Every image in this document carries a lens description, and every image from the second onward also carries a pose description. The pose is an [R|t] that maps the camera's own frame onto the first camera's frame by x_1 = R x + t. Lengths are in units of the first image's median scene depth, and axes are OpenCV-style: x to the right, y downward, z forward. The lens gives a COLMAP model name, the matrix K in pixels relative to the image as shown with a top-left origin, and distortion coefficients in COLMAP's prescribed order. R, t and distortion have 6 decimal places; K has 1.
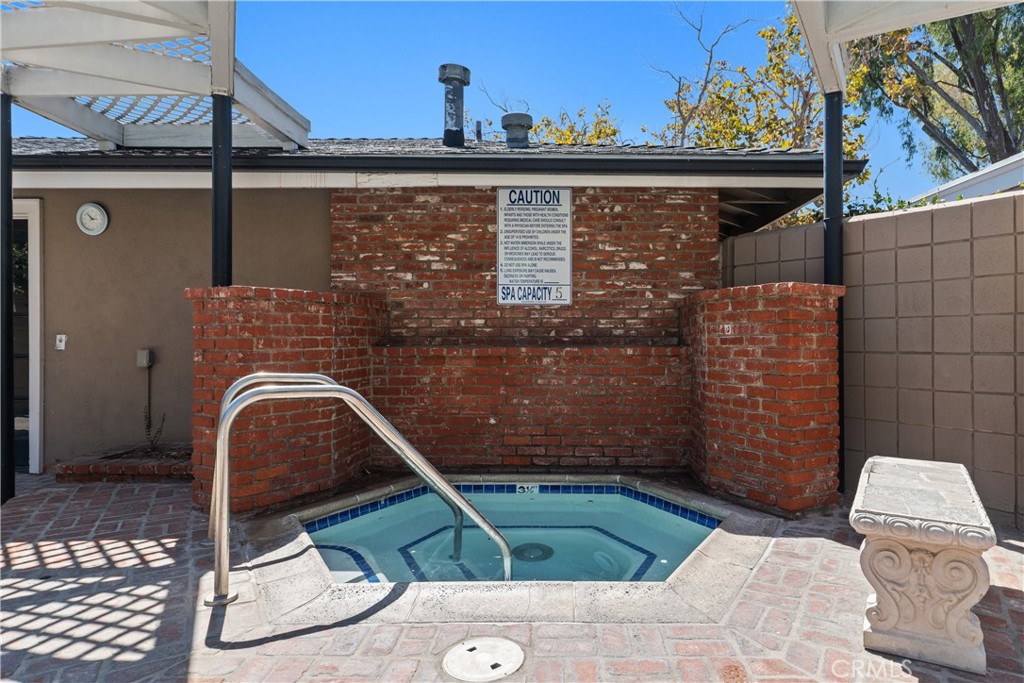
lens RADIAL K [[655.5, 0, 512.2], [0, 655.5, 326.5], [0, 0, 1]] dist [0.001924, 0.000481]
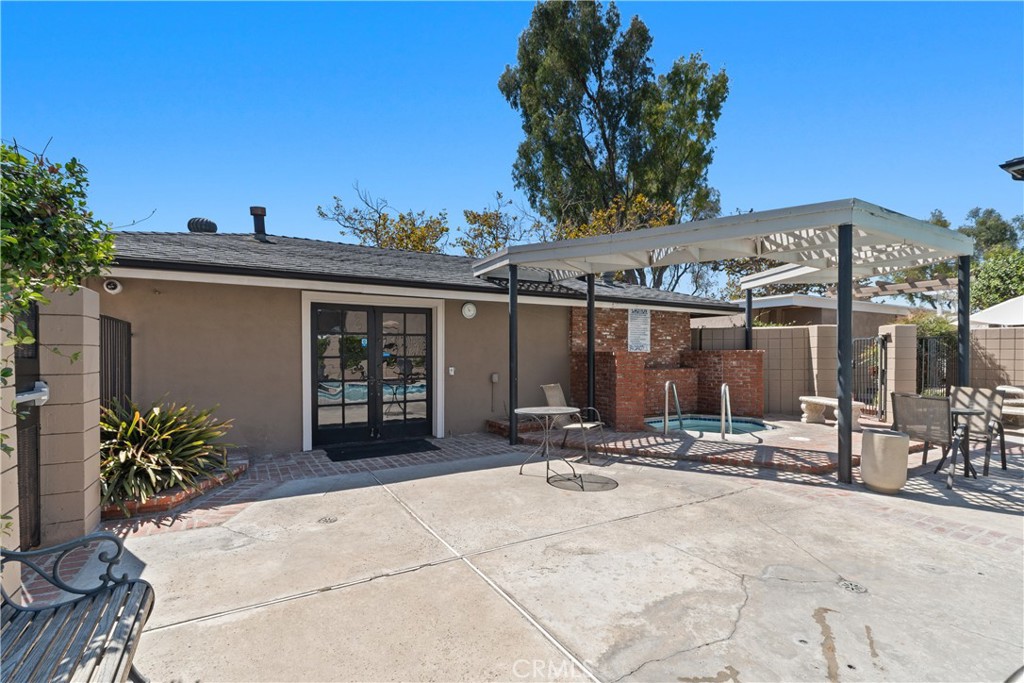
lens RADIAL K [[463.5, 0, 509.7], [0, 463.5, 344.0], [0, 0, 1]] dist [0.001284, 0.000352]
pose [[0.875424, 0.006049, 0.483318, -1.279930], [-0.002904, 0.999969, -0.007256, -0.052162], [-0.483347, 0.004949, 0.875415, -0.333880]]
